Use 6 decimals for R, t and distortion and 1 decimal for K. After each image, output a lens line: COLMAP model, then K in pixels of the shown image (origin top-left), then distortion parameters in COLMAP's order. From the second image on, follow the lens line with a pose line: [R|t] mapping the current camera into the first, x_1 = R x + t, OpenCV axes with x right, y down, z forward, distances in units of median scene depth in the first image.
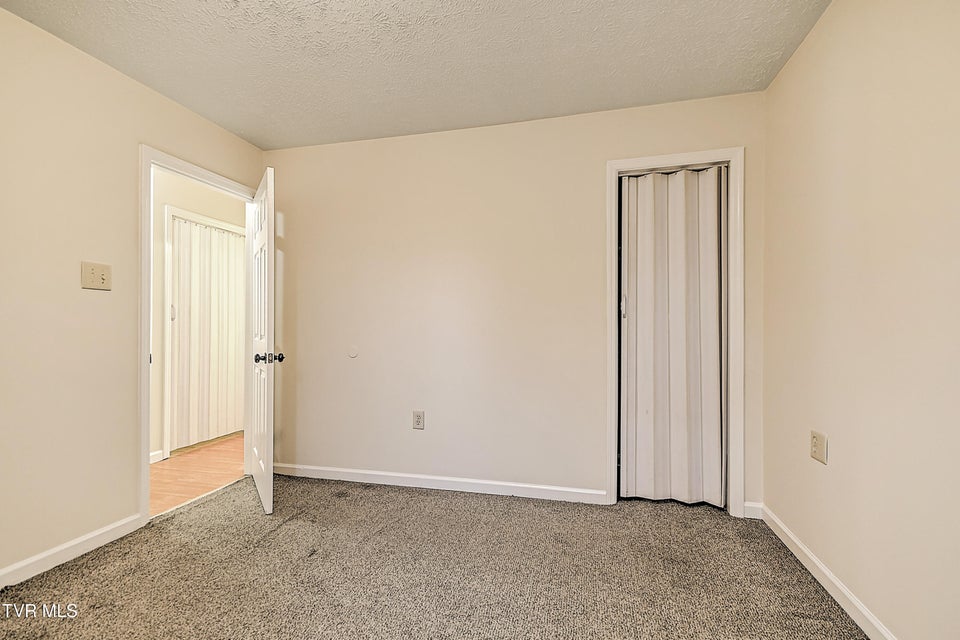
lens RADIAL K [[418.3, 0, 499.5], [0, 418.3, 320.2], [0, 0, 1]] dist [0.009127, -0.003760]
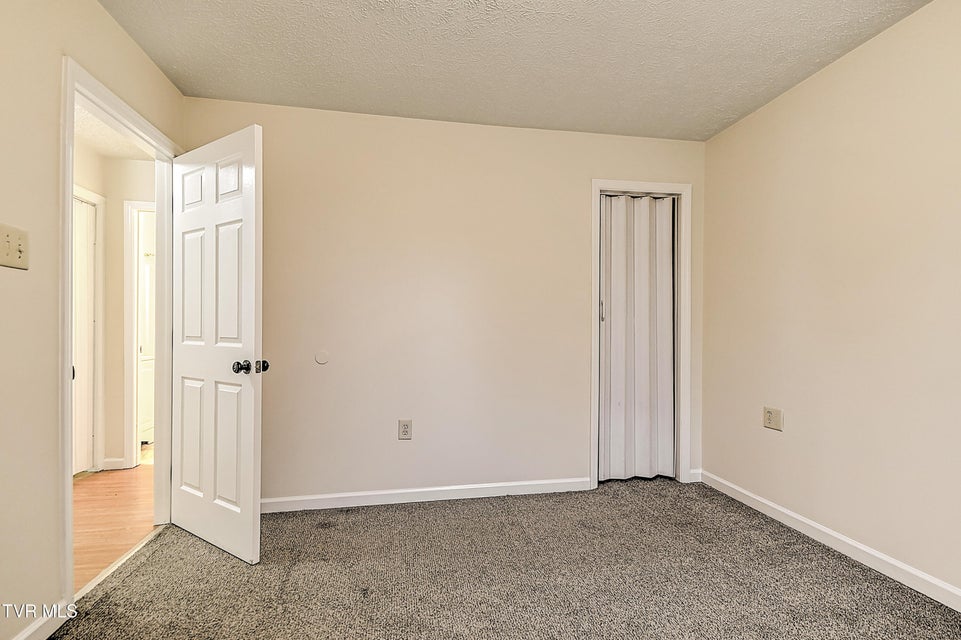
lens RADIAL K [[418.7, 0, 485.4], [0, 418.7, 326.5], [0, 0, 1]] dist [0.009127, -0.003760]
pose [[0.917123, 0.006492, 0.398551, -0.452710], [-0.009490, 0.999940, 0.005550, 0.005564], [-0.398491, -0.008872, 0.917130, 0.099284]]
